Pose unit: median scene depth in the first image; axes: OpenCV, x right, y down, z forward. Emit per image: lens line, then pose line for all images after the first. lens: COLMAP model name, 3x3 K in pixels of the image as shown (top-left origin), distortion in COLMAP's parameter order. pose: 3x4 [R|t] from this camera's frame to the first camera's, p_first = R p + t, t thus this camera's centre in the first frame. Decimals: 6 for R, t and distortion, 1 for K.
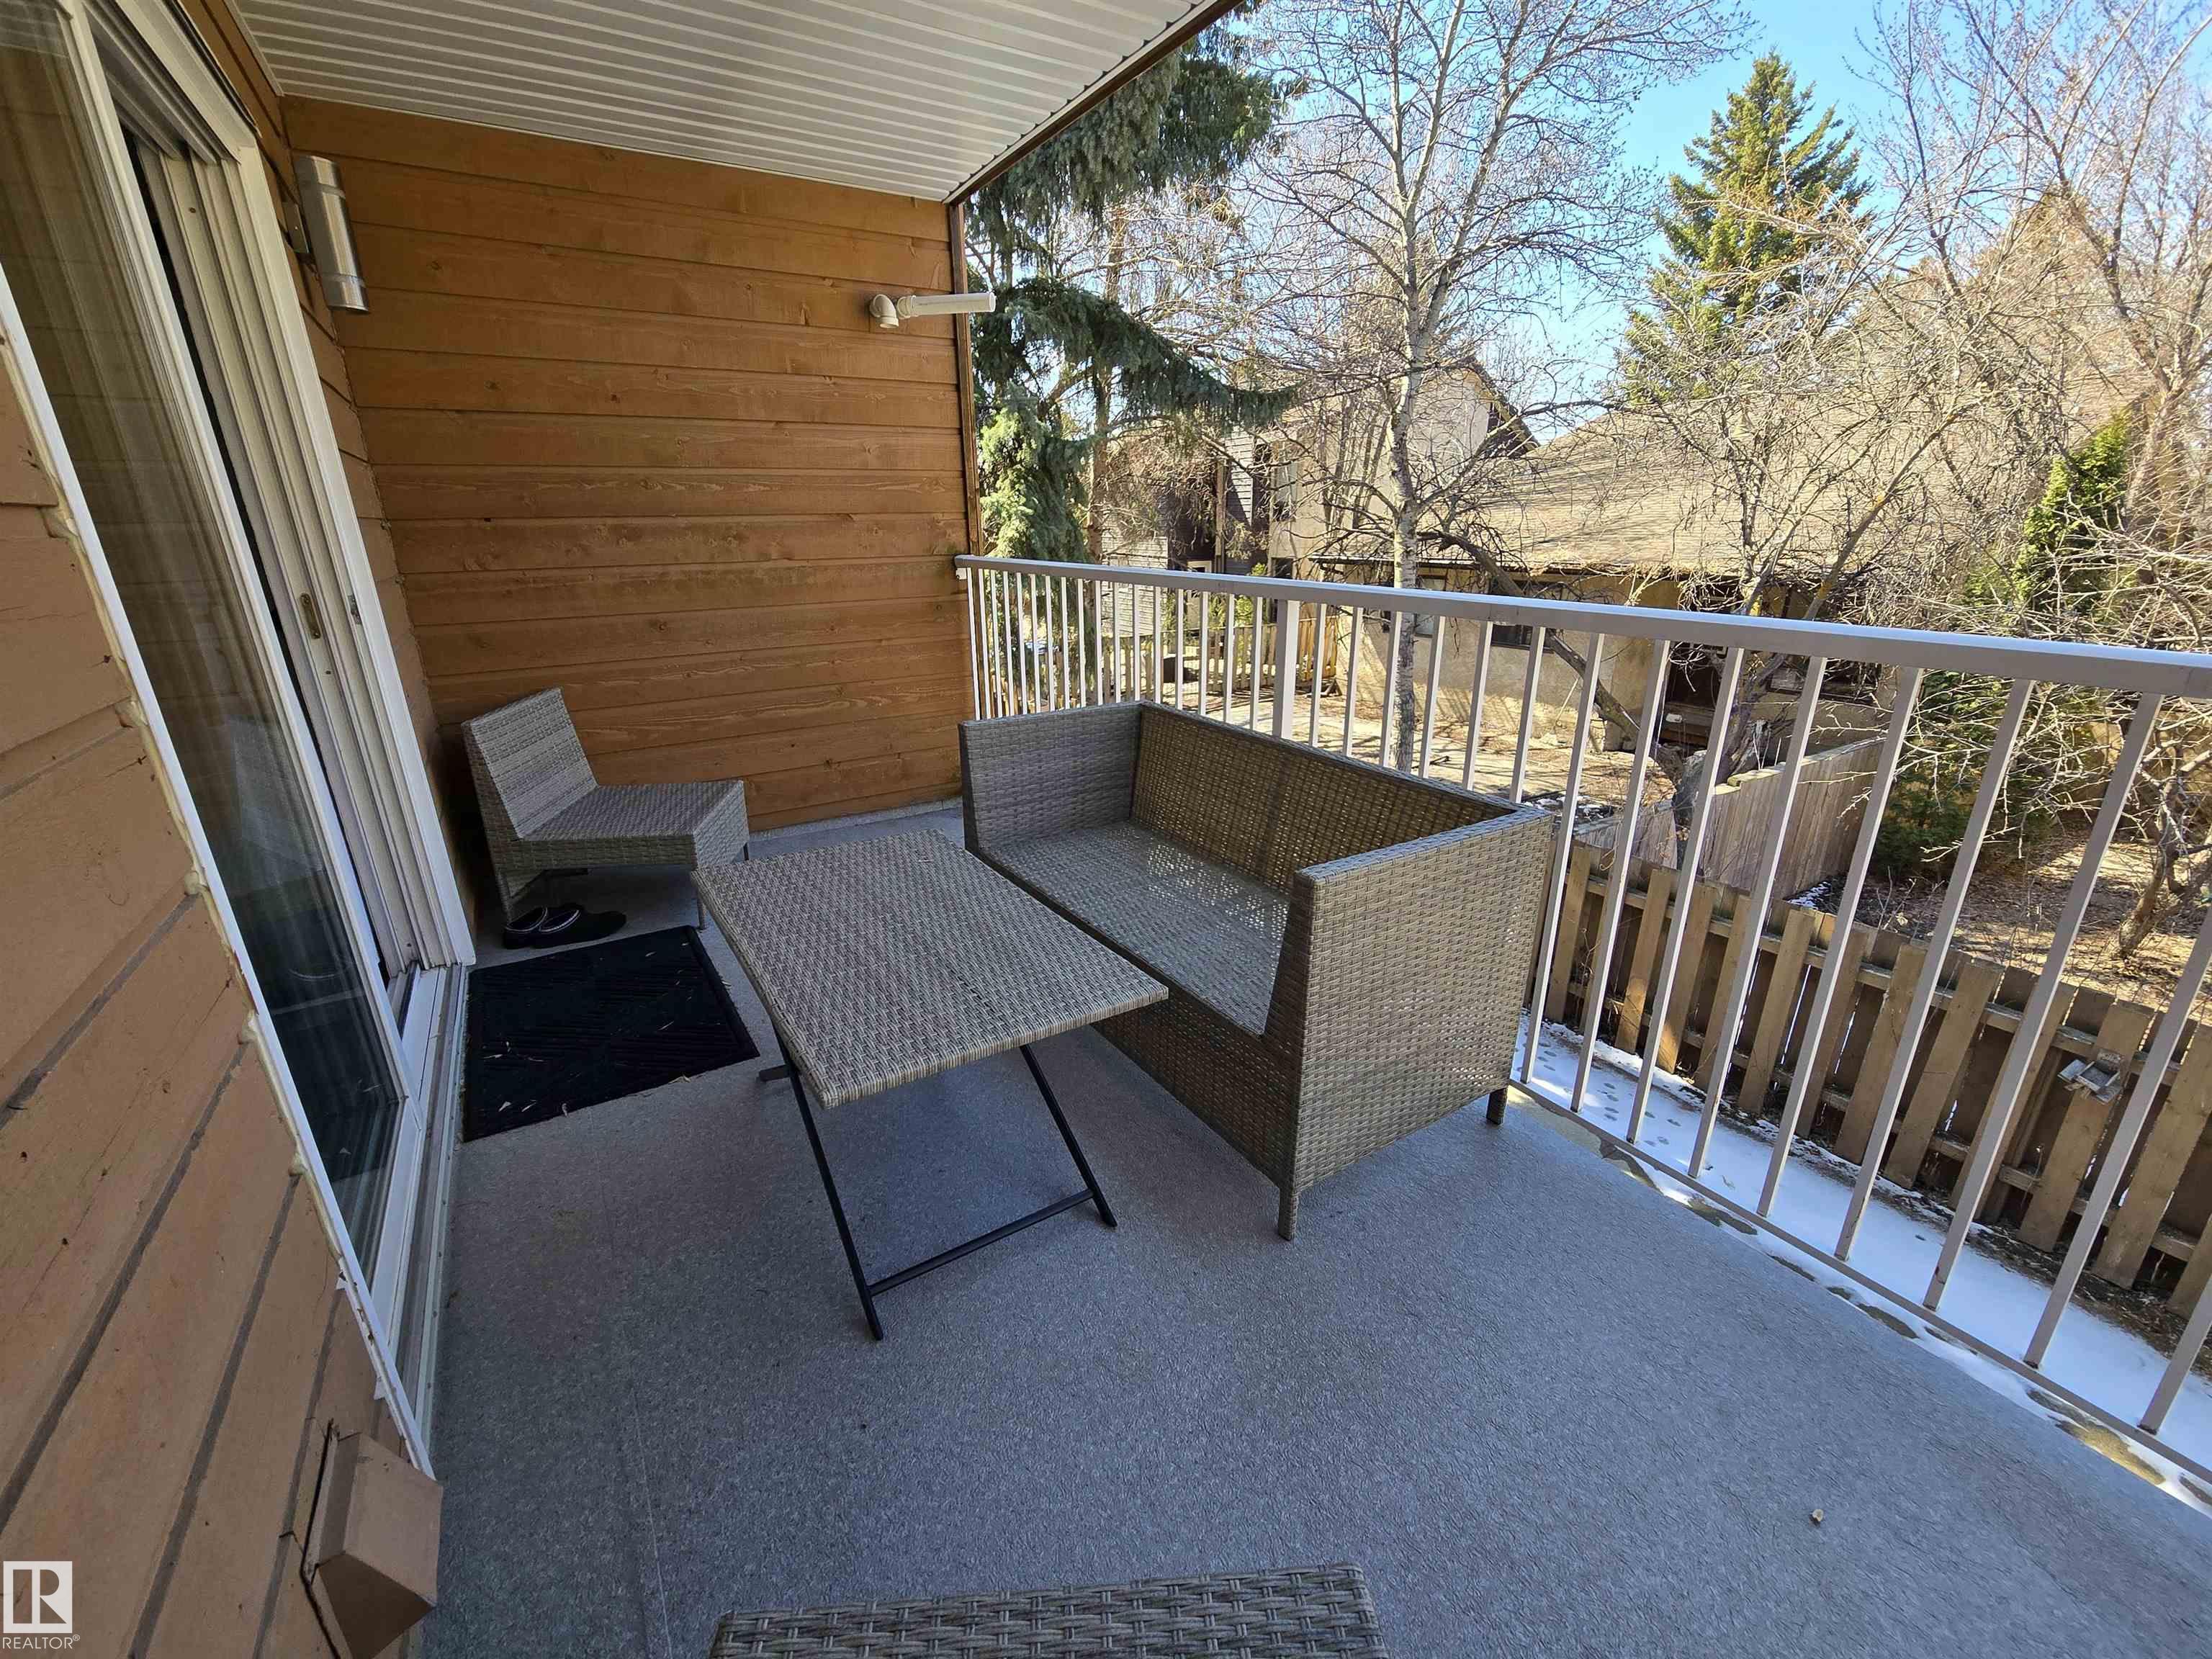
lens RADIAL K [[910.9, 0, 1107.5], [0, 910.9, 830.4], [0, 0, 1]] dist [0.001077, 0.001208]
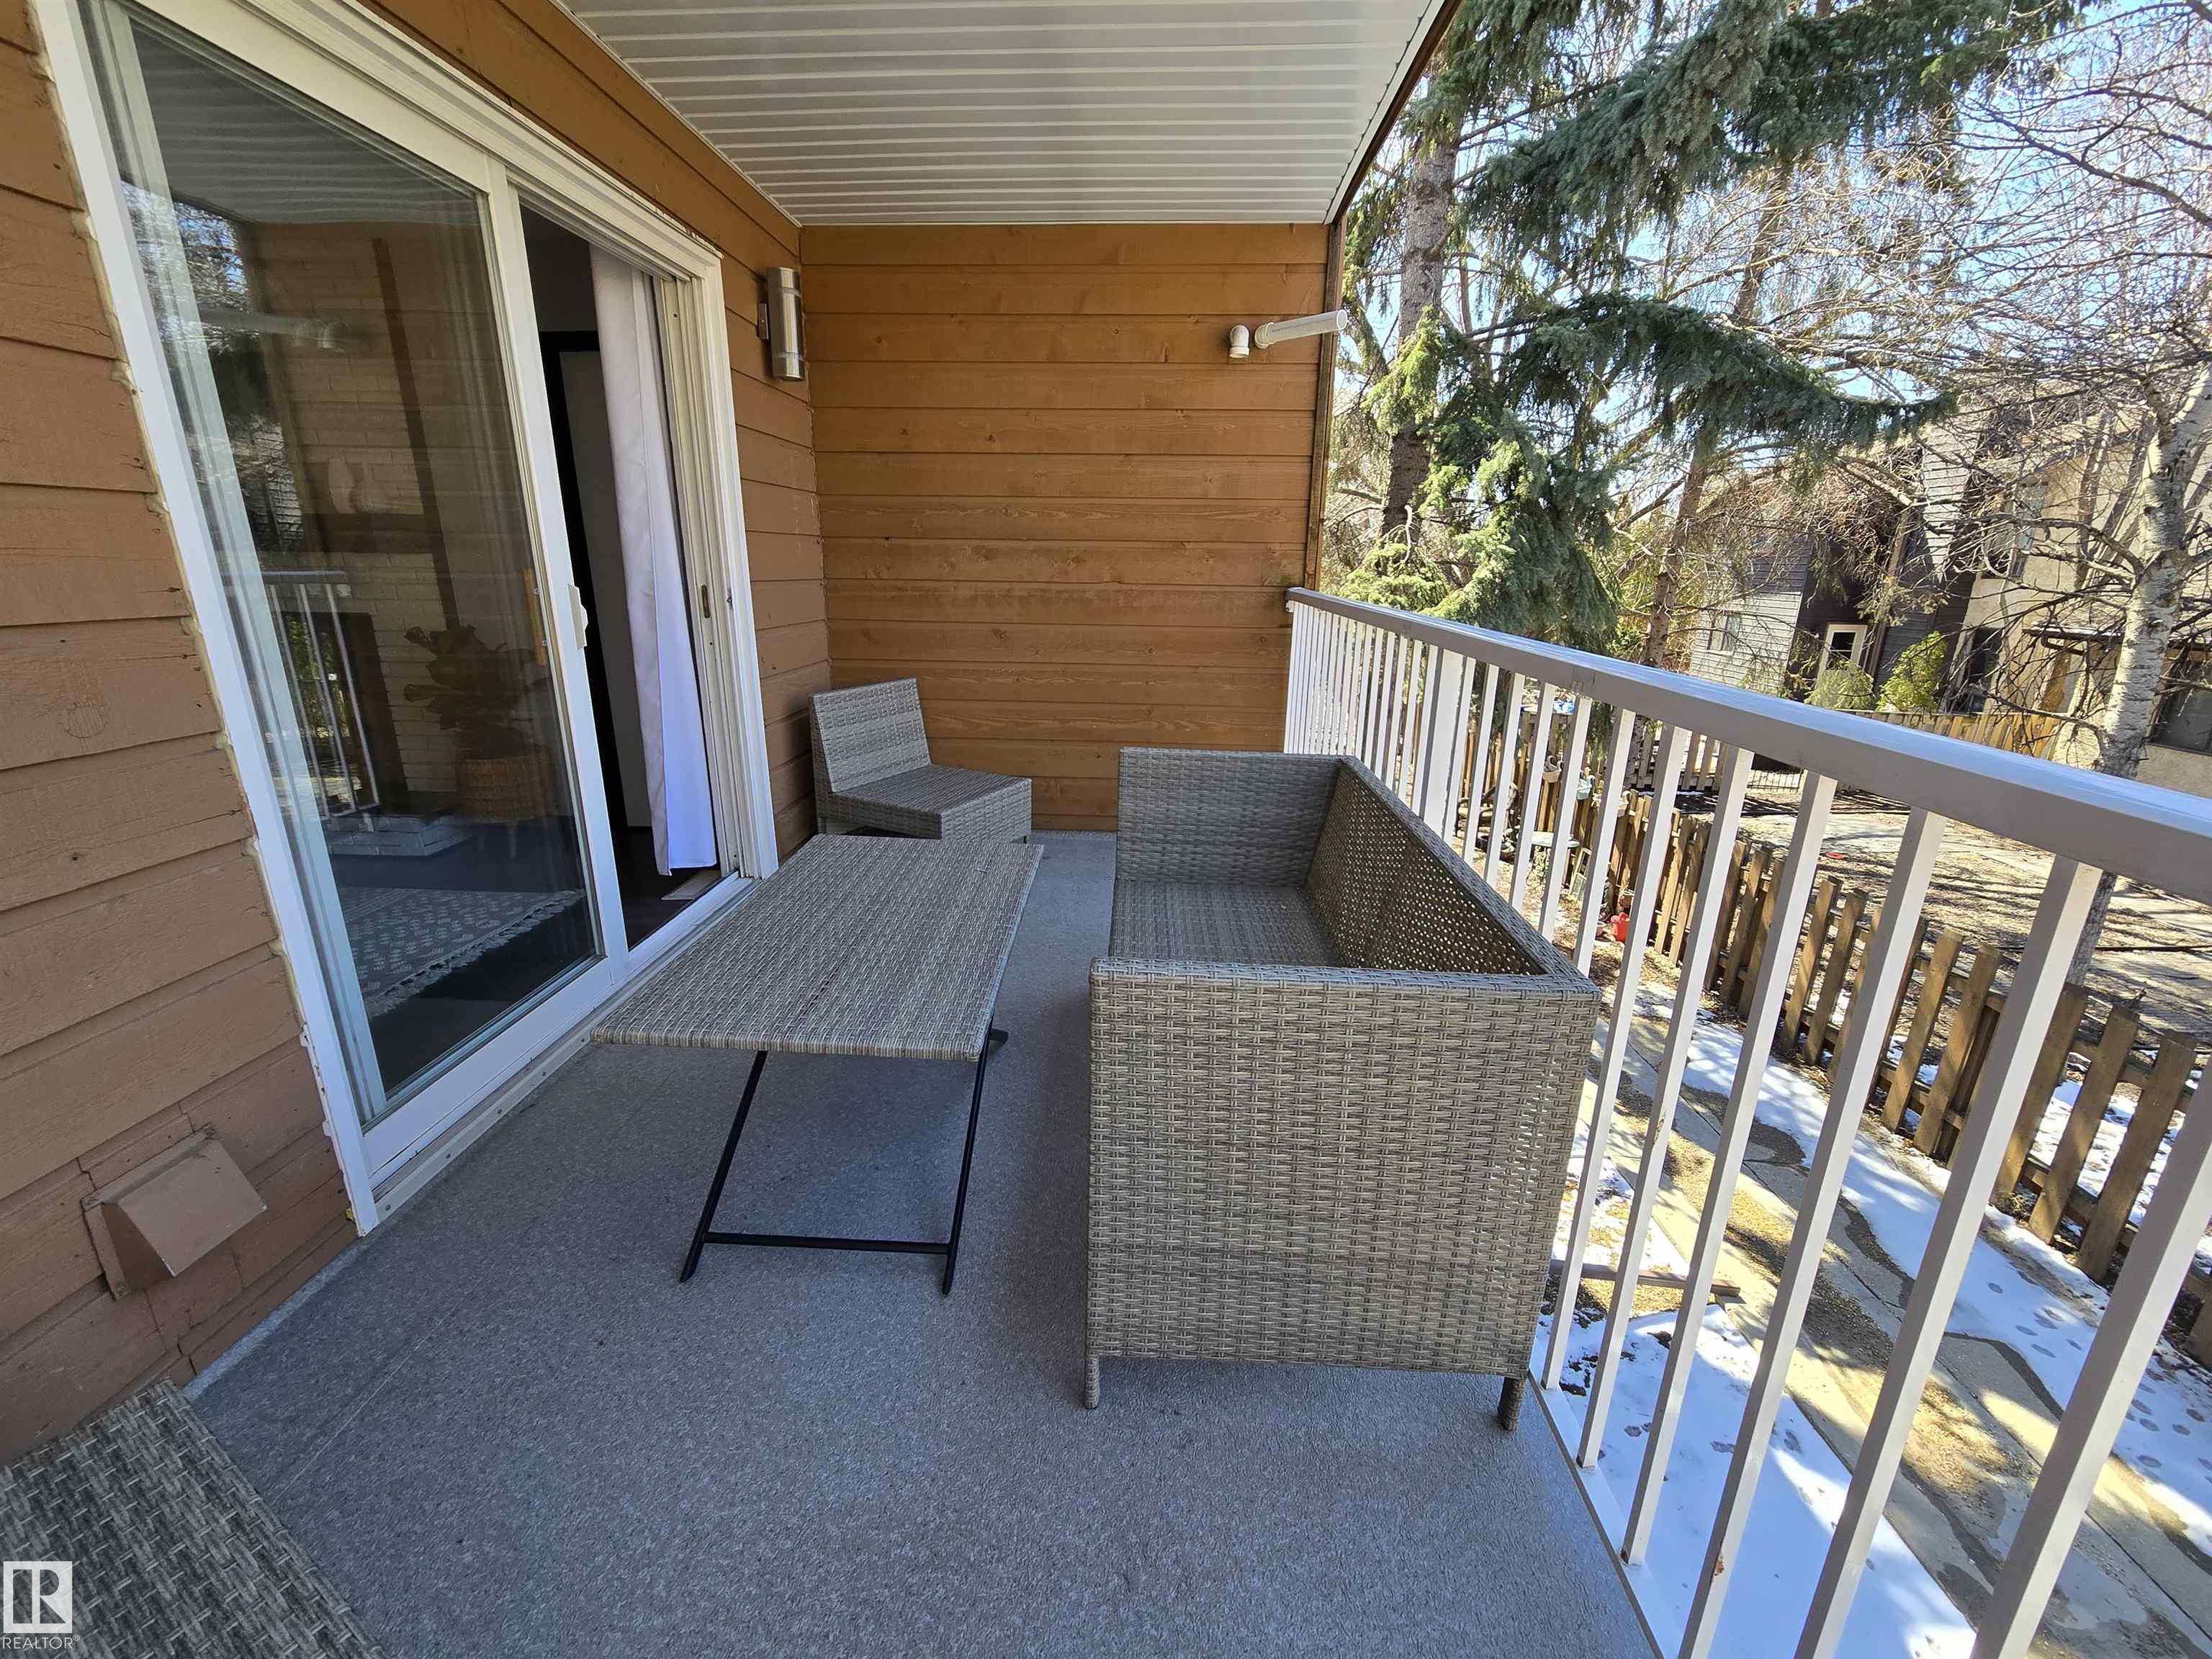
lens RADIAL K [[910.9, 0, 1105.4], [0, 910.9, 828.7], [0, 0, 1]] dist [0.001077, 0.001208]
pose [[0.821426, 0.186919, -0.538815, 0.270711], [-0.210103, 0.977499, 0.018799, -0.035883], [0.530204, 0.097765, 0.842215, 0.133296]]
